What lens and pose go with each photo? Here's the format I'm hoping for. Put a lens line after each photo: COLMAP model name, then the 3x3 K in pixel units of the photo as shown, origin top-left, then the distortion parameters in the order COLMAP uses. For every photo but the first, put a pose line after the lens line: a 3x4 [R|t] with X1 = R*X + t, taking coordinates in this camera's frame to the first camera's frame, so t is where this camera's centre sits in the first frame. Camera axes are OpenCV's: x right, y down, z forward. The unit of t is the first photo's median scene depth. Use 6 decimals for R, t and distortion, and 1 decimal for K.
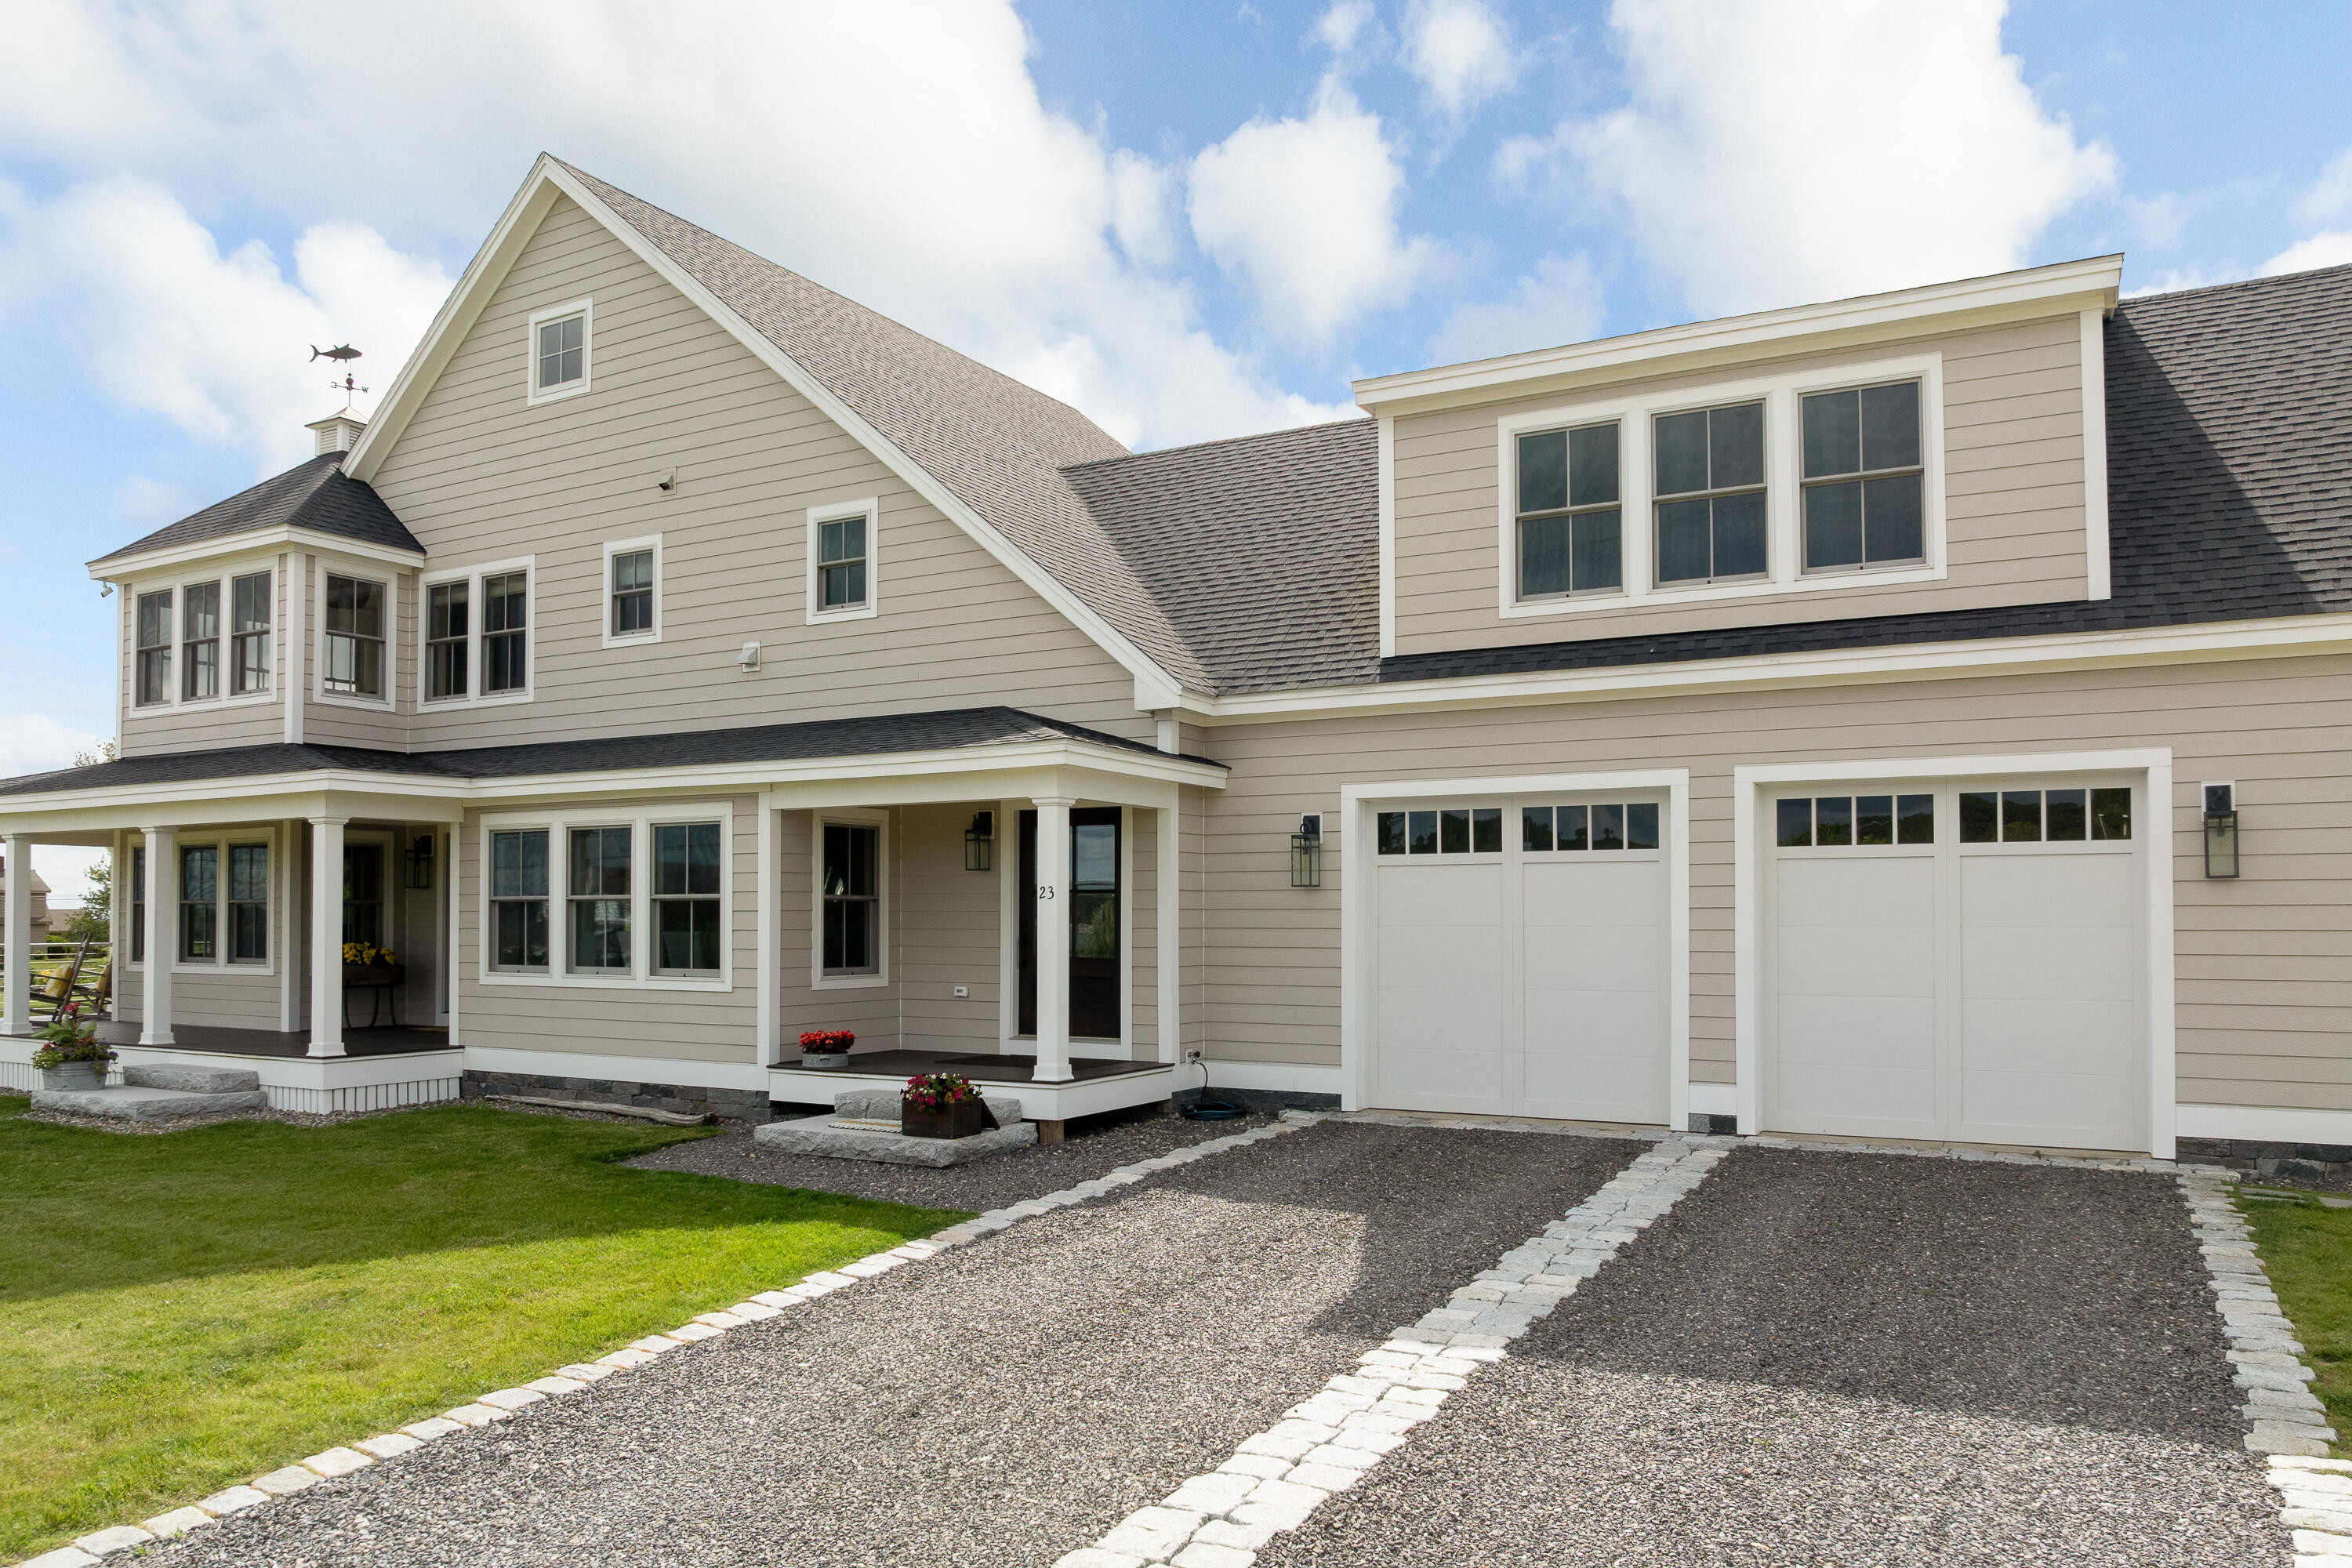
lens RADIAL K [[1651.6, 0, 1171.5], [0, 1651.6, 924.0], [0, 0, 1]] dist [-0.042324, 0.002163]
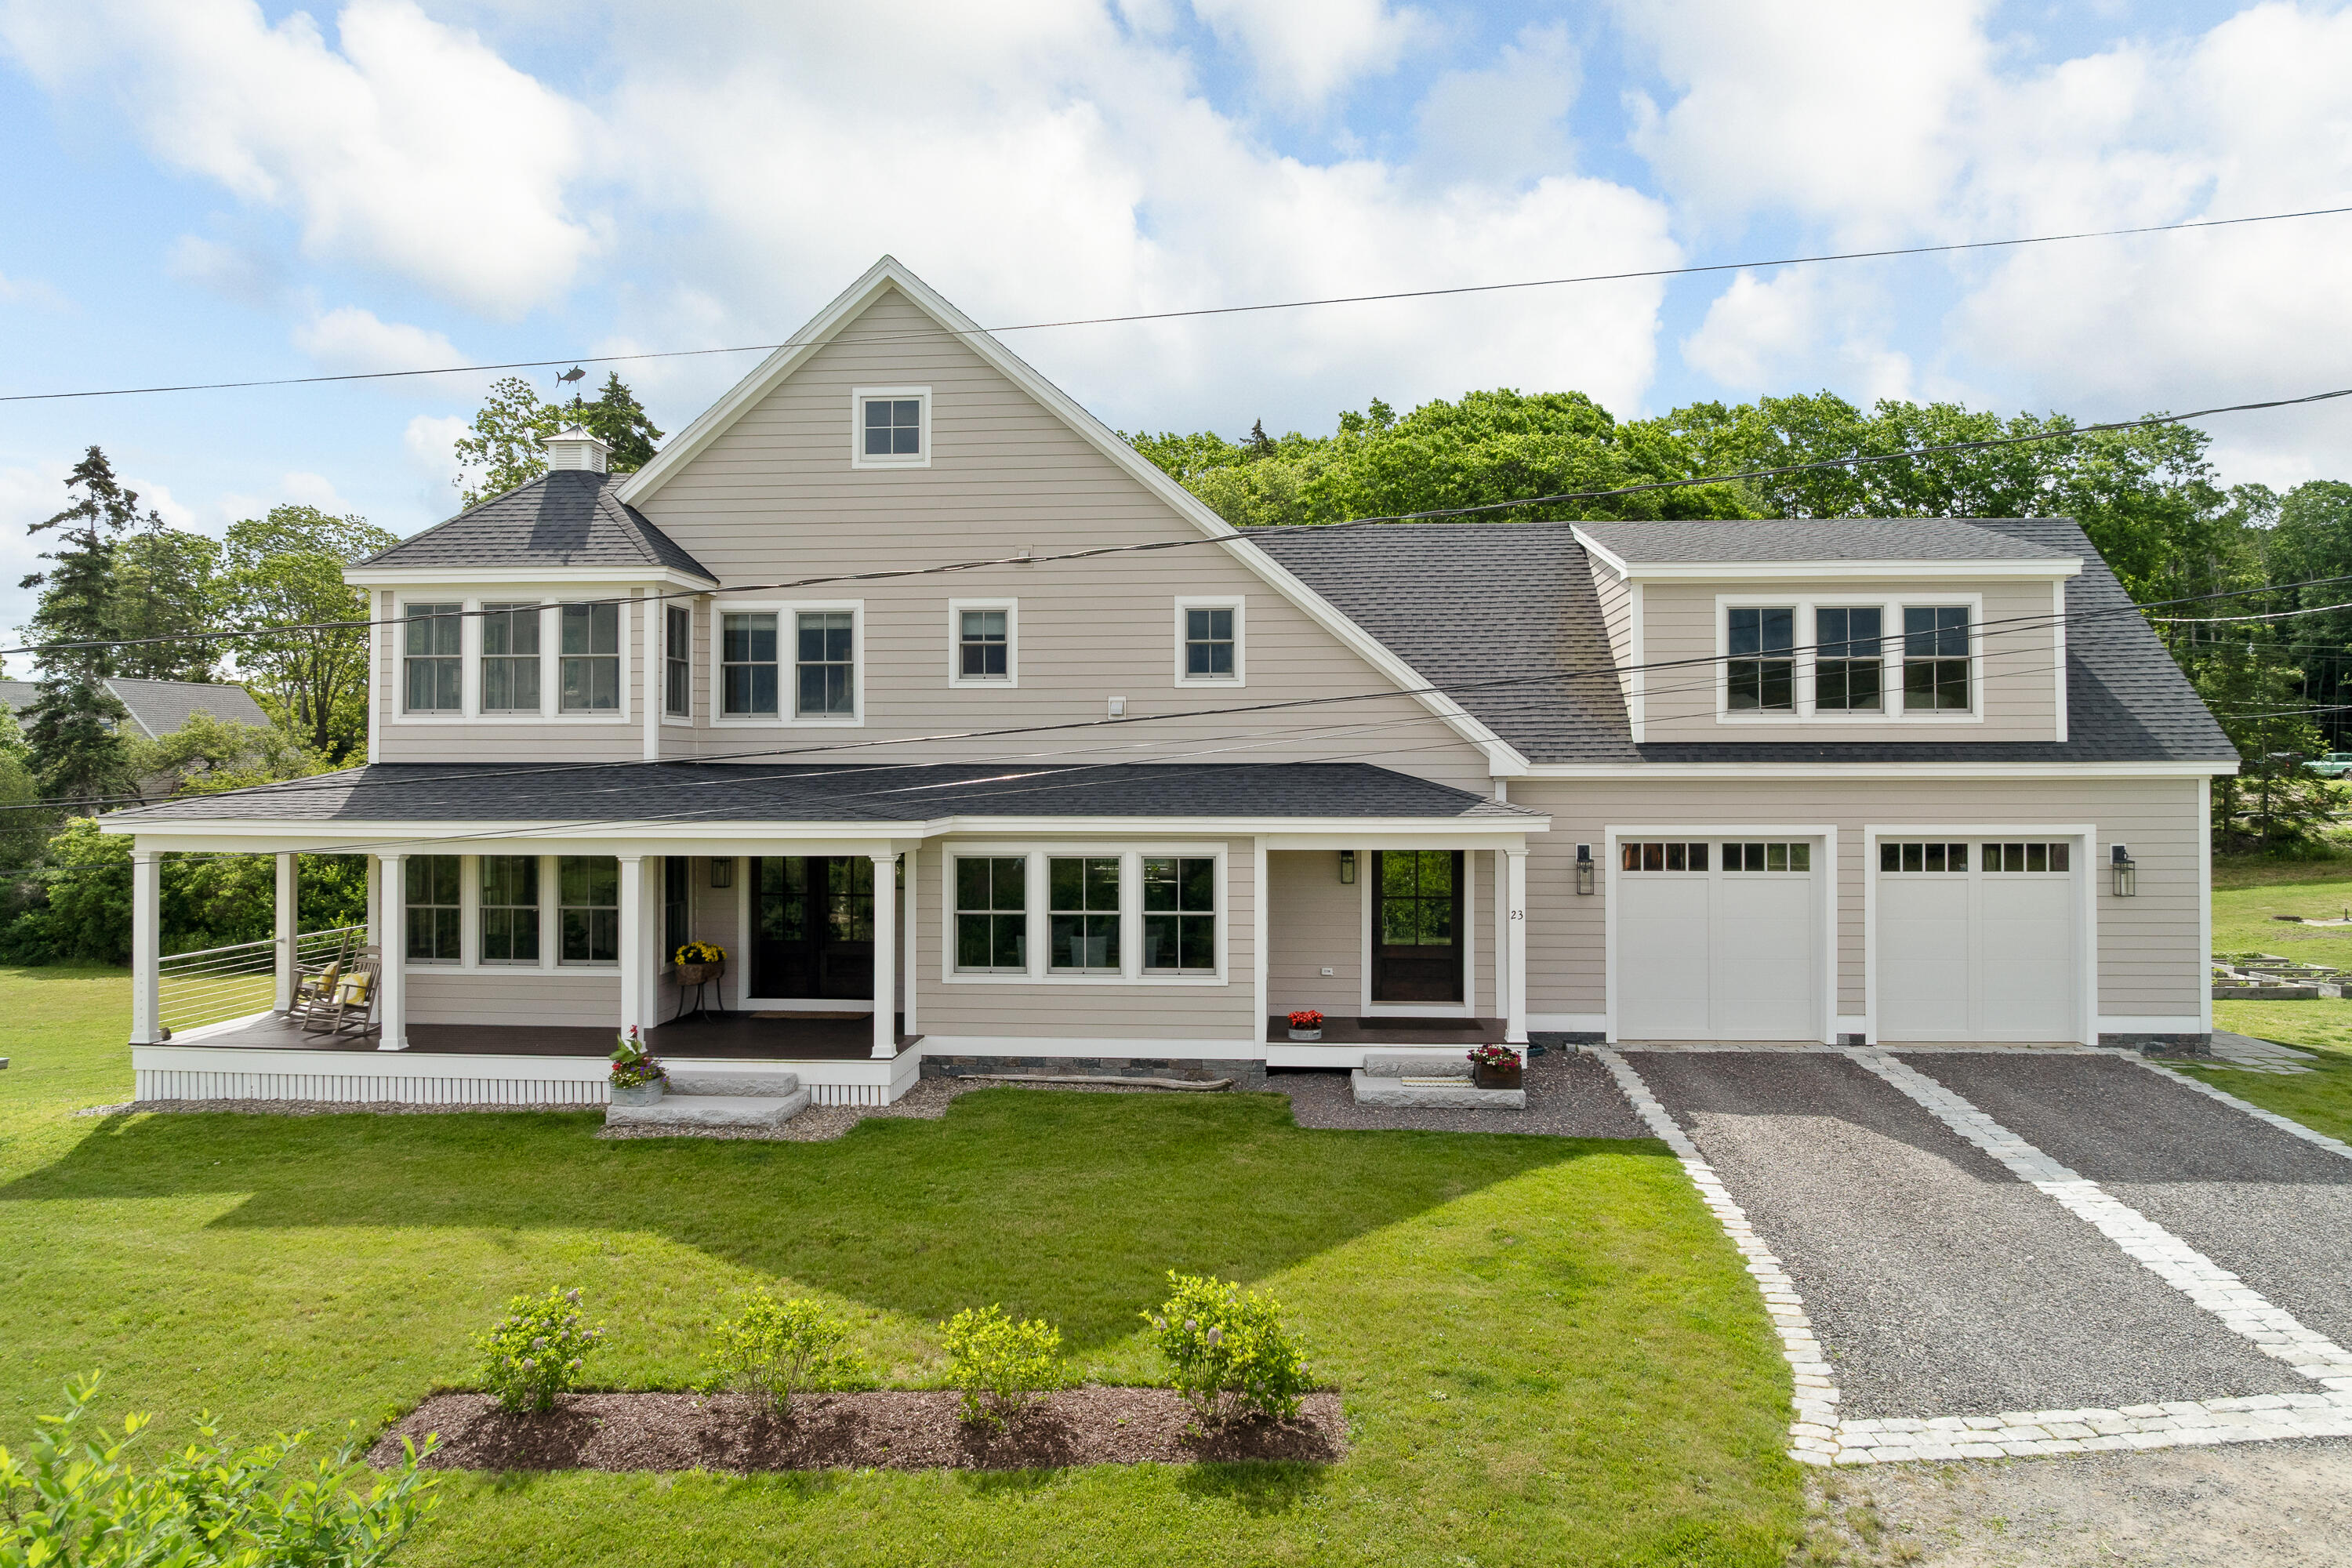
lens RADIAL K [[1666.2, 0, 1168.0], [0, 1666.2, 768.7], [0, 0, 1]] dist [-0.042635, 0.005354]
pose [[0.905181, -0.001820, 0.425023, -0.881756], [0.002027, 0.999998, -0.000033, -0.134165], [-0.425022, 0.000891, 0.905183, -0.193708]]
